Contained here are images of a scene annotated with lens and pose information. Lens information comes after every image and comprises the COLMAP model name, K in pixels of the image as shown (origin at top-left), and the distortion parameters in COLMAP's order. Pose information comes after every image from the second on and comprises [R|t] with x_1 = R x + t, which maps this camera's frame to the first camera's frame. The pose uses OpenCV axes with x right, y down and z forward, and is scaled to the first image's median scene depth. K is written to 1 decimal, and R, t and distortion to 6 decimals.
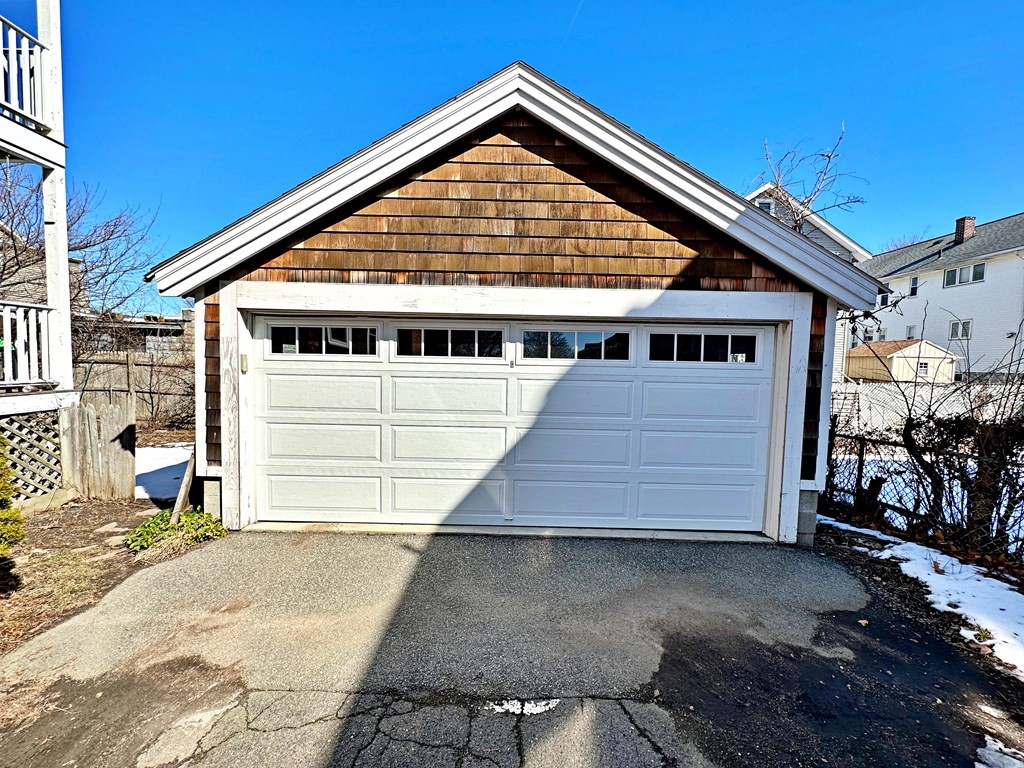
lens RADIAL K [[407.6, 0, 509.1], [0, 407.6, 384.5], [0, 0, 1]] dist [0.000326, 0.000283]
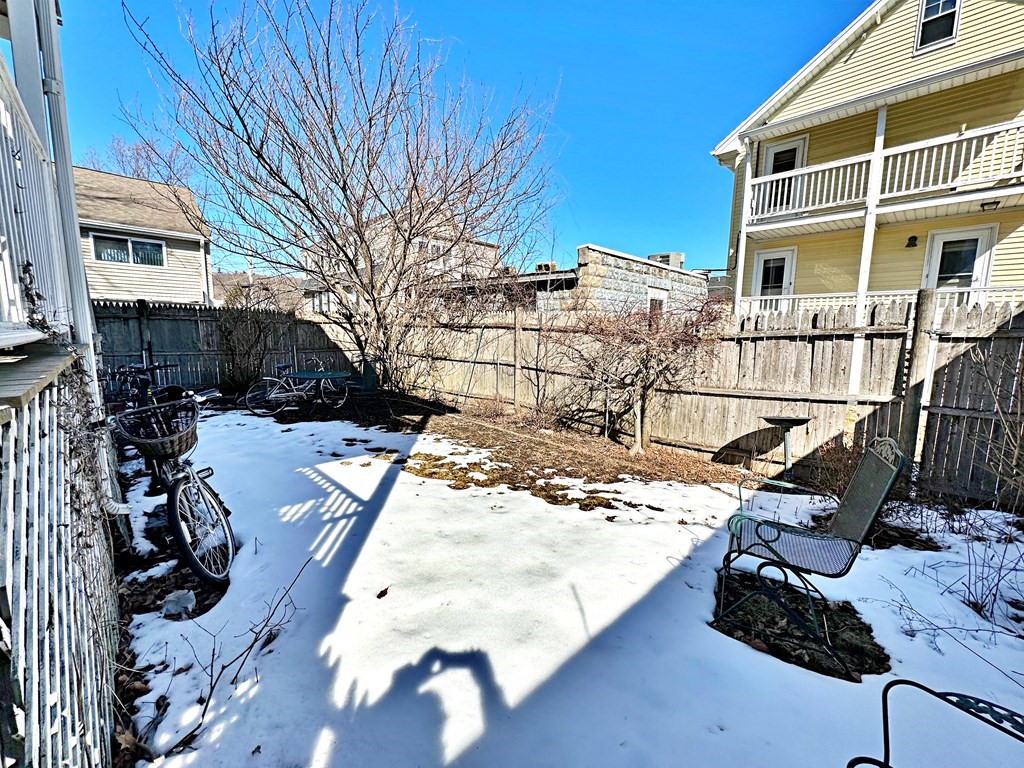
lens RADIAL K [[407.6, 0, 509.1], [0, 407.6, 384.5], [0, 0, 1]] dist [0.000326, 0.000283]
pose [[0.694634, 0.078785, -0.715036, -0.416303], [-0.038547, 0.996633, 0.072365, -0.003000], [0.718329, -0.022704, 0.695333, 0.485153]]
